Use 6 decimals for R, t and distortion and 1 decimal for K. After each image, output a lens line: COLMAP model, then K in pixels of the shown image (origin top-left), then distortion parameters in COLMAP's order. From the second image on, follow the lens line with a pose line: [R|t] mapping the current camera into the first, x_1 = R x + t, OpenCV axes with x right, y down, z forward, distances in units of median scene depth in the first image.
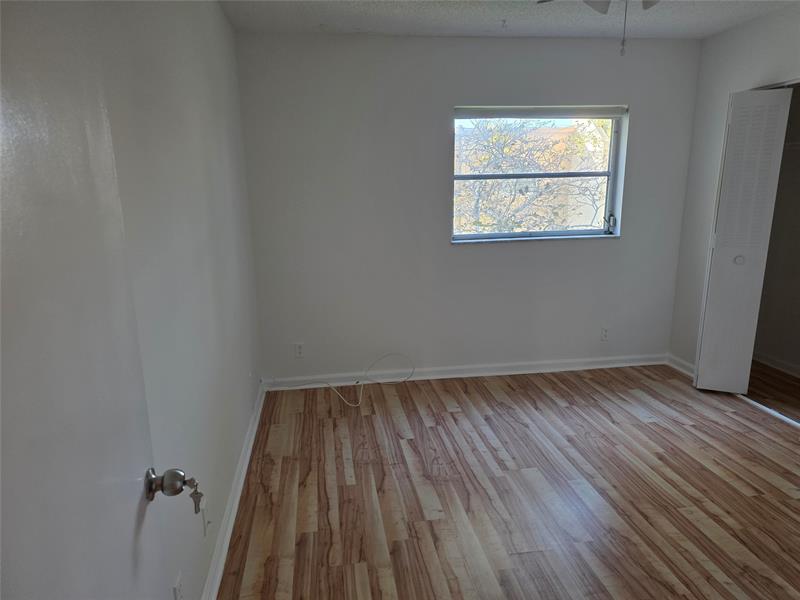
lens RADIAL K [[533.4, 0, 397.5], [0, 533.4, 297.7], [0, 0, 1]] dist [0.063694, -0.044836]
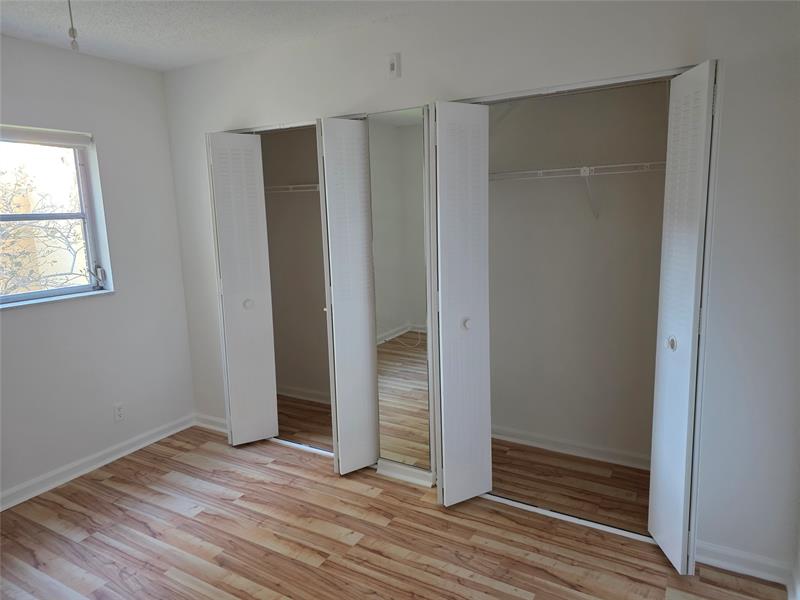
lens RADIAL K [[533.4, 0, 397.5], [0, 533.4, 297.7], [0, 0, 1]] dist [0.063694, -0.044836]
pose [[0.629206, -0.133758, 0.765643, 0.062109], [0.182302, 0.982998, 0.021915, -0.051606], [-0.755557, 0.125789, 0.642892, 0.172989]]
